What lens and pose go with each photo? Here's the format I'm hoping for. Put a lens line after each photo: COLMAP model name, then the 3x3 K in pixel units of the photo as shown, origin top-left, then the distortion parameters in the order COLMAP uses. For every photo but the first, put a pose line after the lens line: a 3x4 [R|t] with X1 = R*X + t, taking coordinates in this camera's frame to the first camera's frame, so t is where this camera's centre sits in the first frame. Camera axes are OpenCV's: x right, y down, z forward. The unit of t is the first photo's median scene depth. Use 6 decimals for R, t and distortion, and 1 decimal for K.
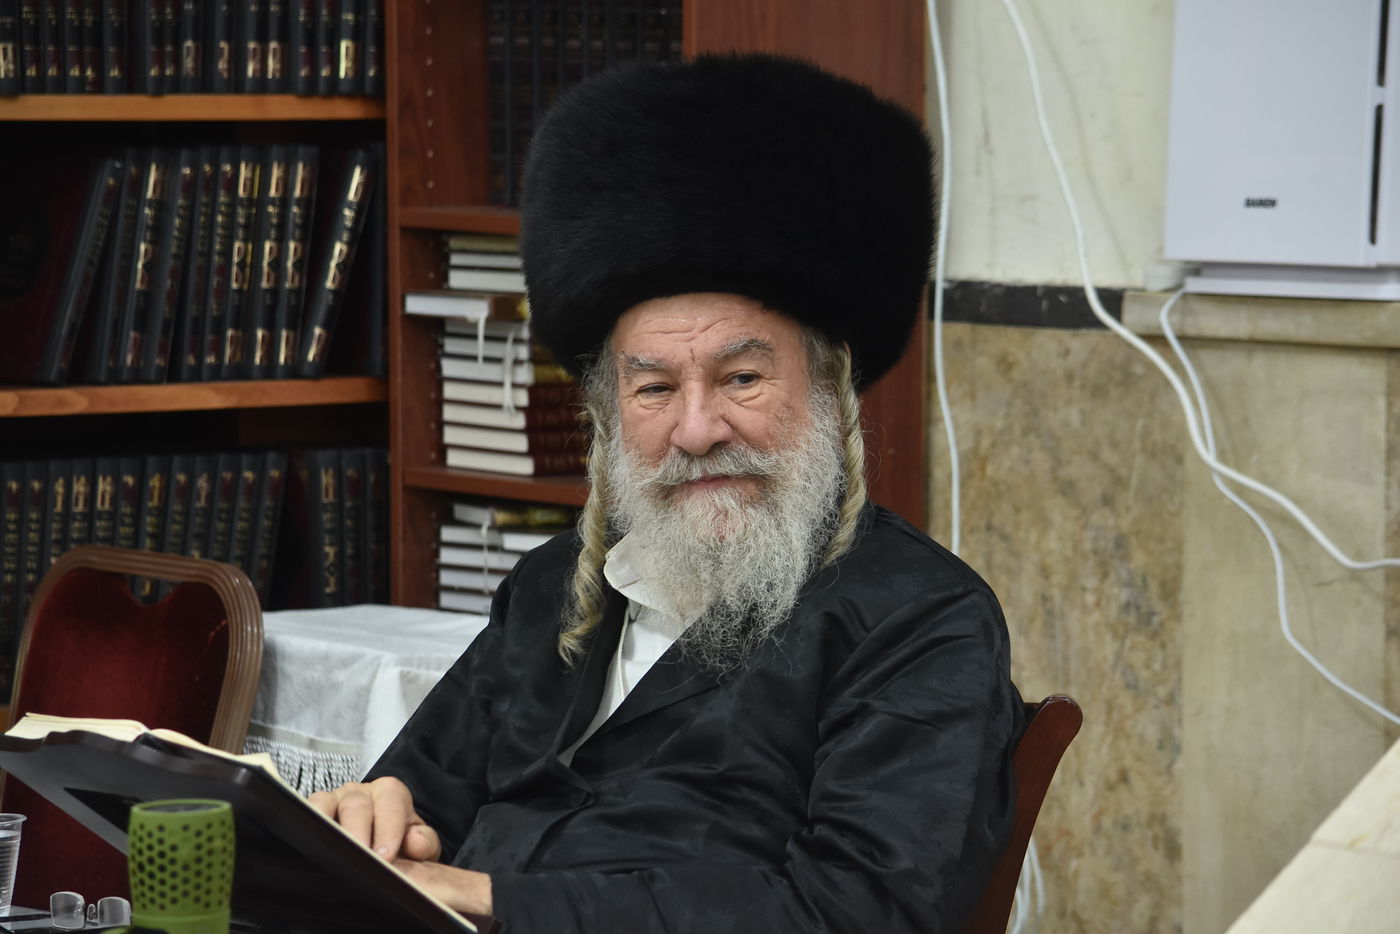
lens RADIAL K [[7074.5, 0, 700.0], [0, 7074.5, 467.0], [0, 0, 1]] dist [2.039299, 9.793971]
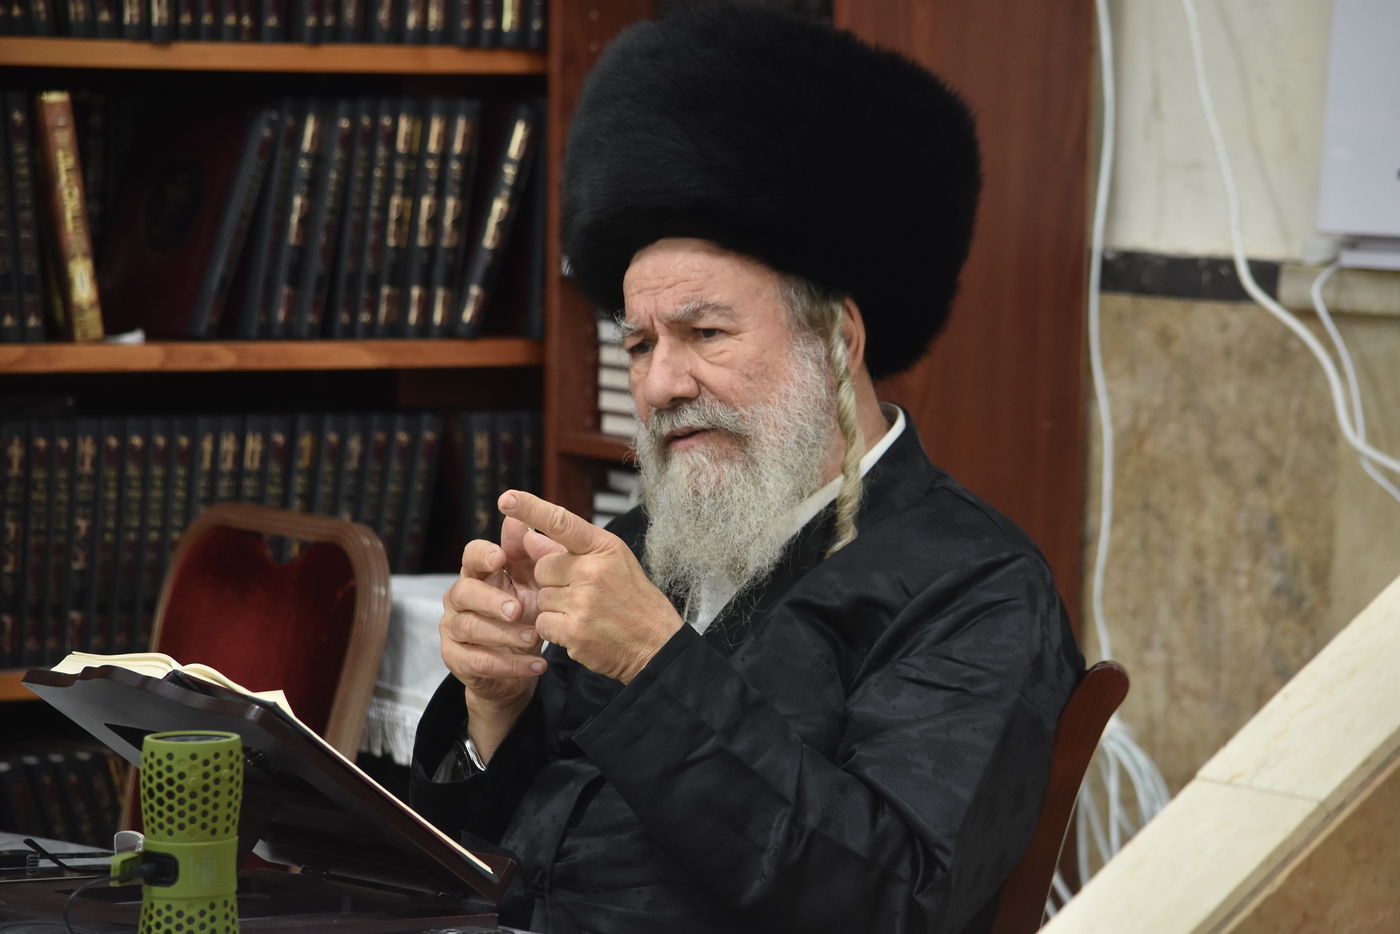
lens RADIAL K [[8347.5, 0, 700.0], [0, 8347.5, 467.0], [0, 0, 1]] dist [3.247229, -2.969654]
pose [[0.997509, 0.023105, -0.066654, 0.056420], [-0.023191, 0.999731, -0.000511, 0.005122], [0.066624, 0.002056, 0.997776, -0.147721]]
